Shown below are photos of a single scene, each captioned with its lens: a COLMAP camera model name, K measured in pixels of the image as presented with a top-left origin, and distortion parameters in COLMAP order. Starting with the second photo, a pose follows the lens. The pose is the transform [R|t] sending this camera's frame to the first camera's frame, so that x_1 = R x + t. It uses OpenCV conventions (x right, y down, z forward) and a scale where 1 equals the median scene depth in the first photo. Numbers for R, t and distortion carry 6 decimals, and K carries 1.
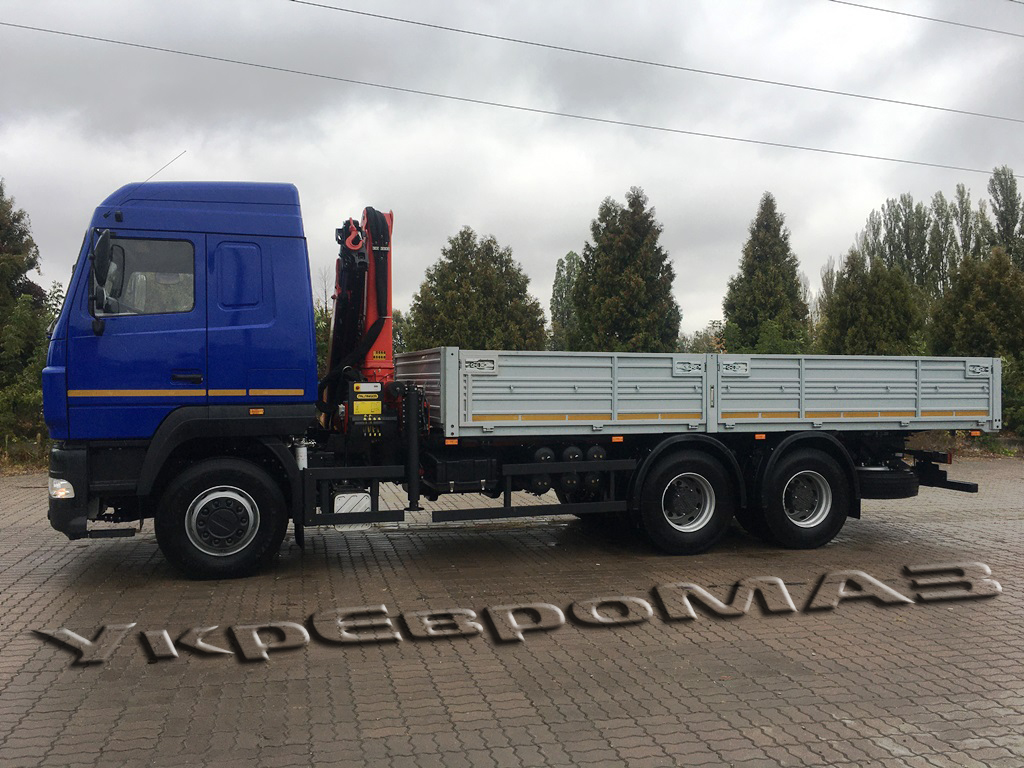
lens RADIAL K [[863.8, 0, 509.6], [0, 863.8, 384.0], [0, 0, 1]] dist [0.089212, -0.115388]
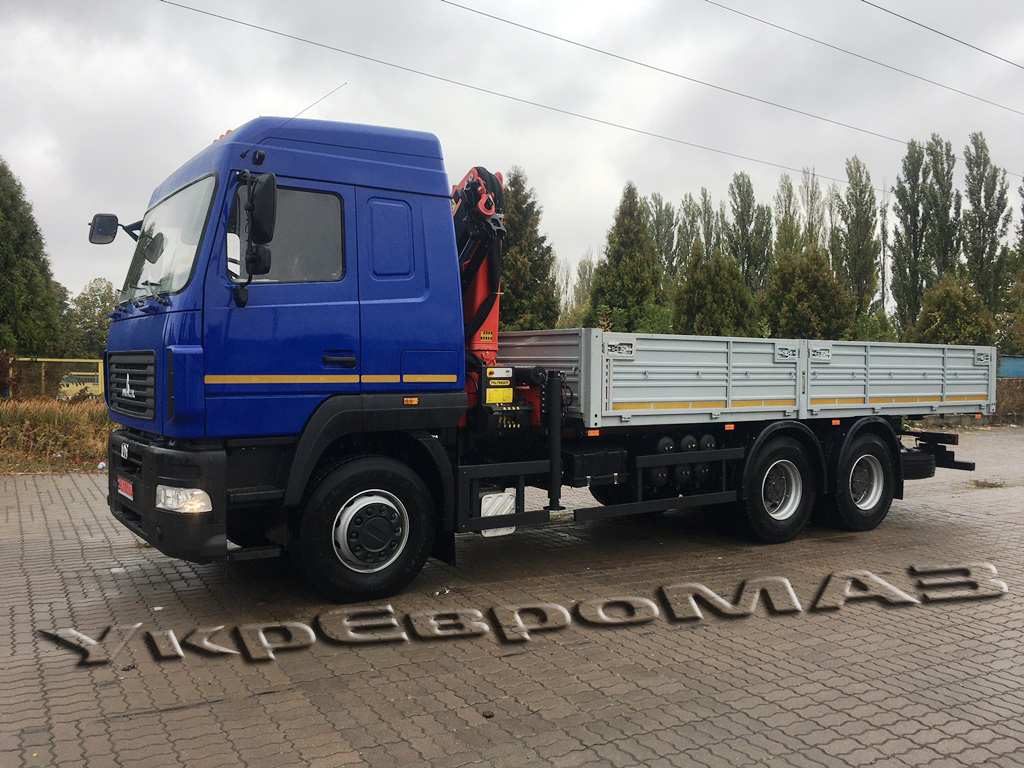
lens RADIAL K [[863.8, 0, 509.6], [0, 863.8, 384.0], [0, 0, 1]] dist [0.089212, -0.115388]
pose [[0.959110, 0.001123, 0.283032, -0.372647], [-0.007744, 0.999722, 0.022277, -0.003852], [-0.282928, -0.023558, 0.958852, 0.139641]]
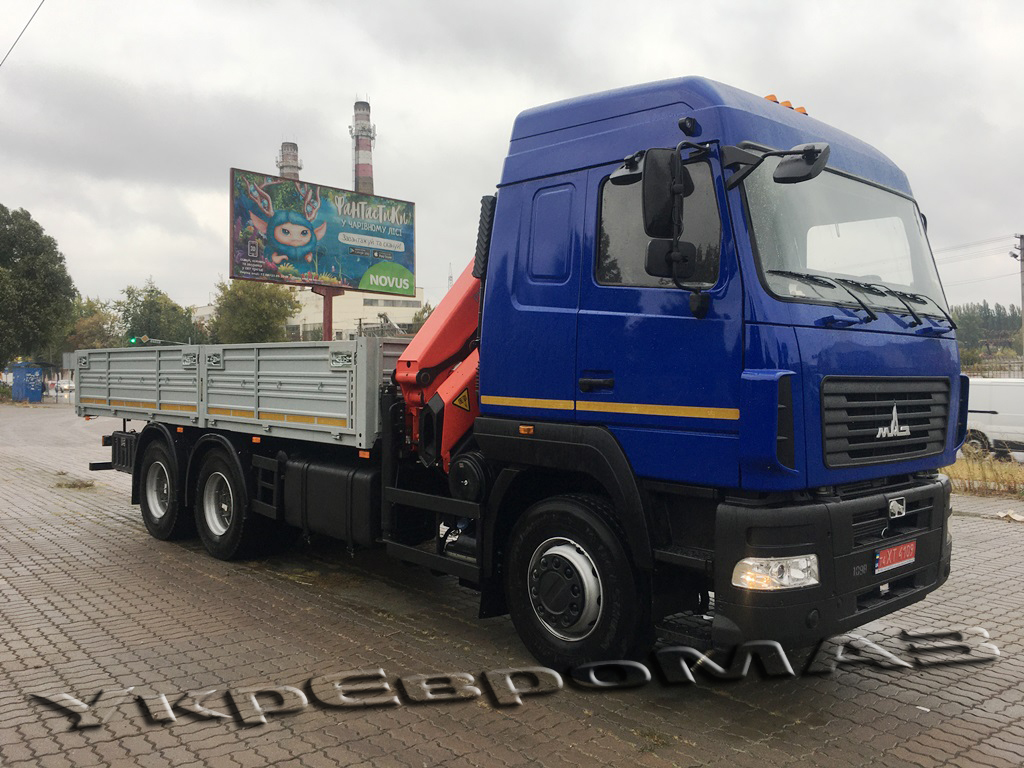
lens RADIAL K [[863.8, 0, 509.6], [0, 863.8, 384.0], [0, 0, 1]] dist [0.089212, -0.115388]
pose [[0.434517, 0.012285, -0.900580, 1.243103], [-0.015228, 0.999864, 0.006292, -0.003337], [0.900535, 0.010980, 0.434645, 0.891559]]
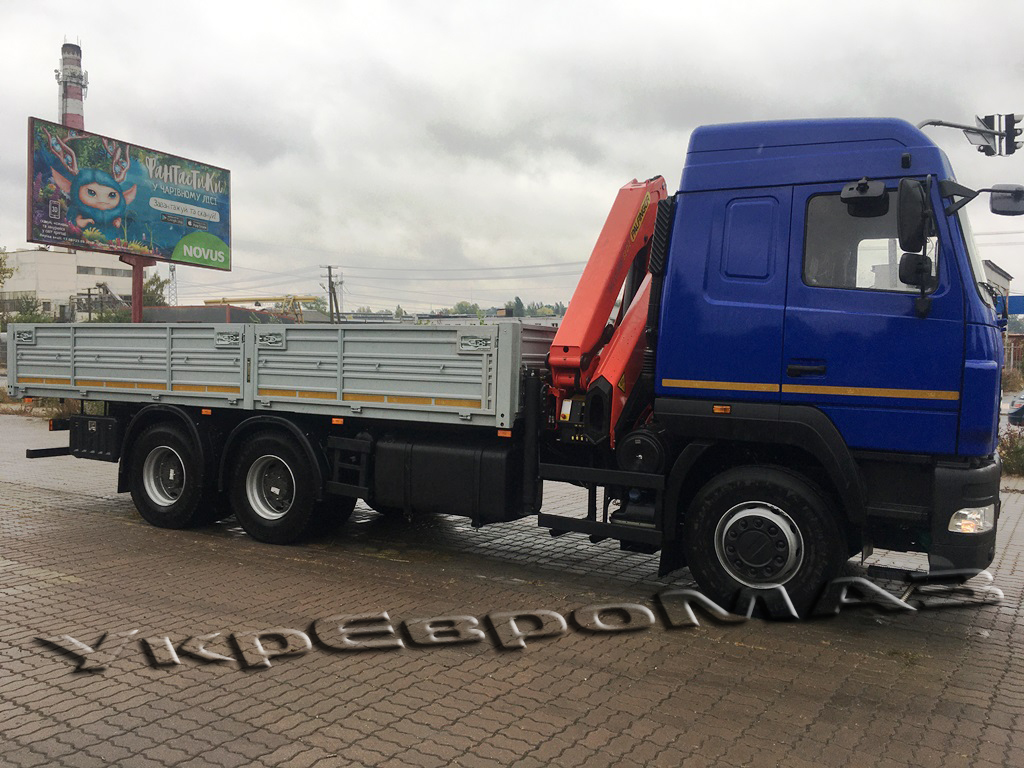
lens RADIAL K [[863.8, 0, 509.6], [0, 863.8, 384.0], [0, 0, 1]] dist [0.089212, -0.115388]
pose [[0.688566, 0.034451, -0.724355, 1.092751], [-0.026190, 0.999401, 0.022636, 0.000687], [0.724700, 0.003384, 0.689056, 0.568894]]
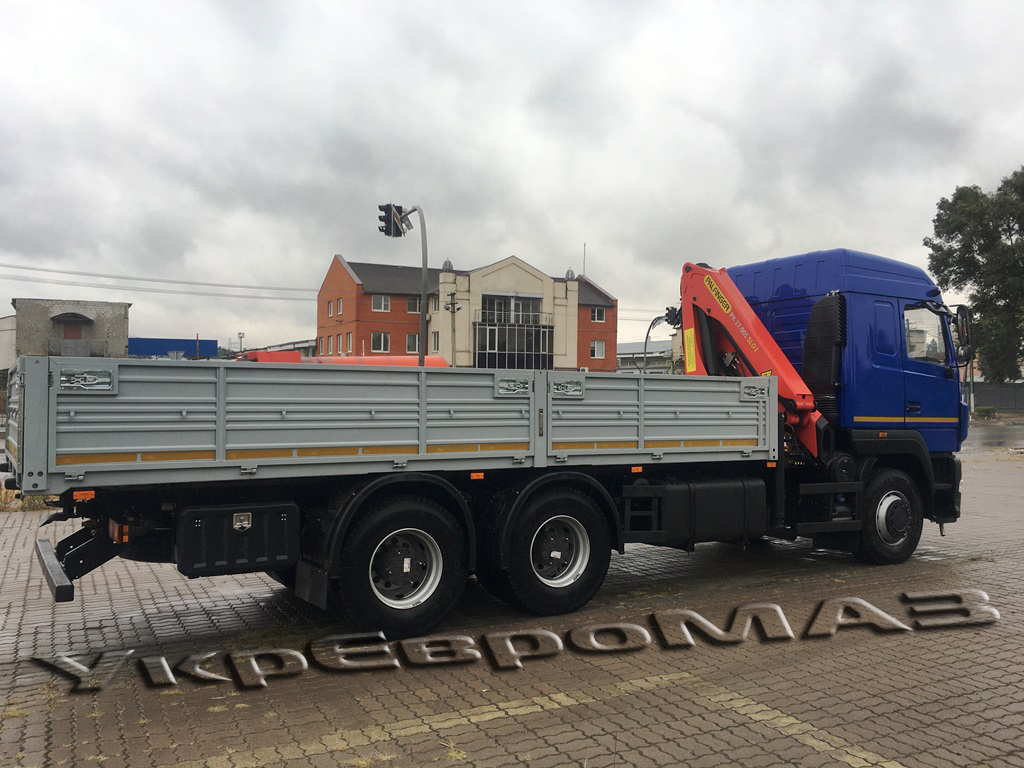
lens RADIAL K [[847.0, 0, 507.9], [0, 847.0, 381.8], [0, 0, 1]] dist [0.093664, -0.122024]
pose [[0.972507, 0.010442, 0.232640, 0.019086], [-0.003574, 0.999546, -0.029921, -0.000143], [-0.232847, 0.028267, 0.972103, 0.238037]]
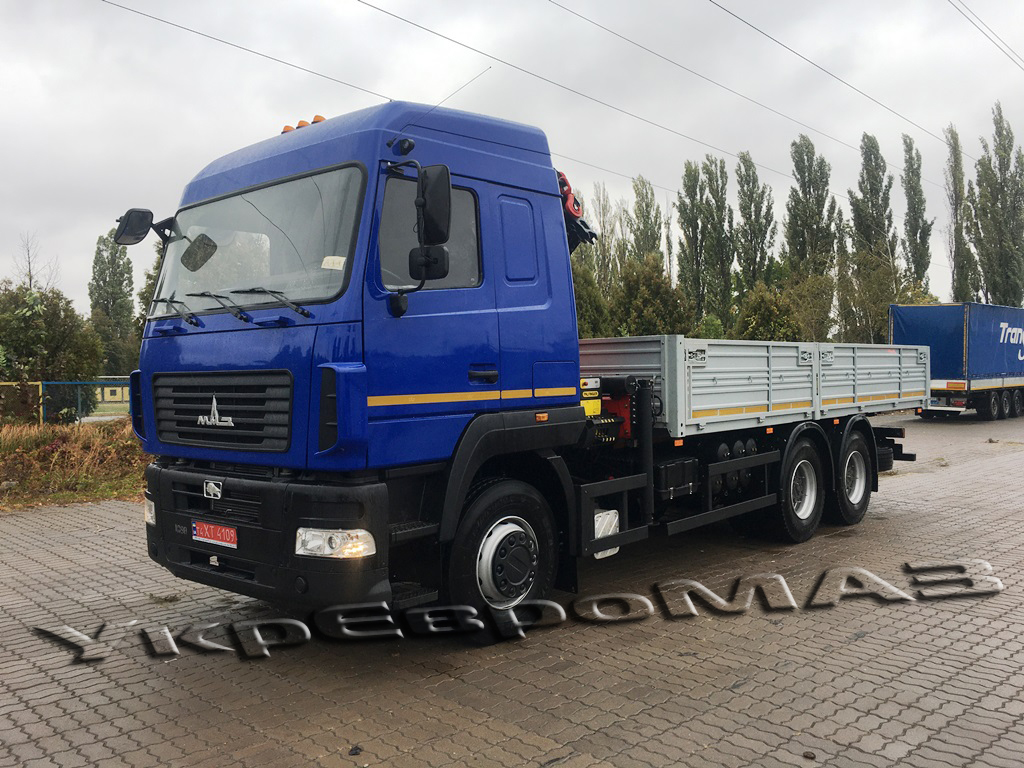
lens RADIAL K [[863.8, 0, 509.6], [0, 863.8, 384.0], [0, 0, 1]] dist [0.089212, -0.115388]
pose [[0.863844, -0.024288, 0.503173, -0.600240], [0.019185, 0.999699, 0.015318, -0.008973], [-0.503393, -0.003580, 0.864050, 0.294393]]
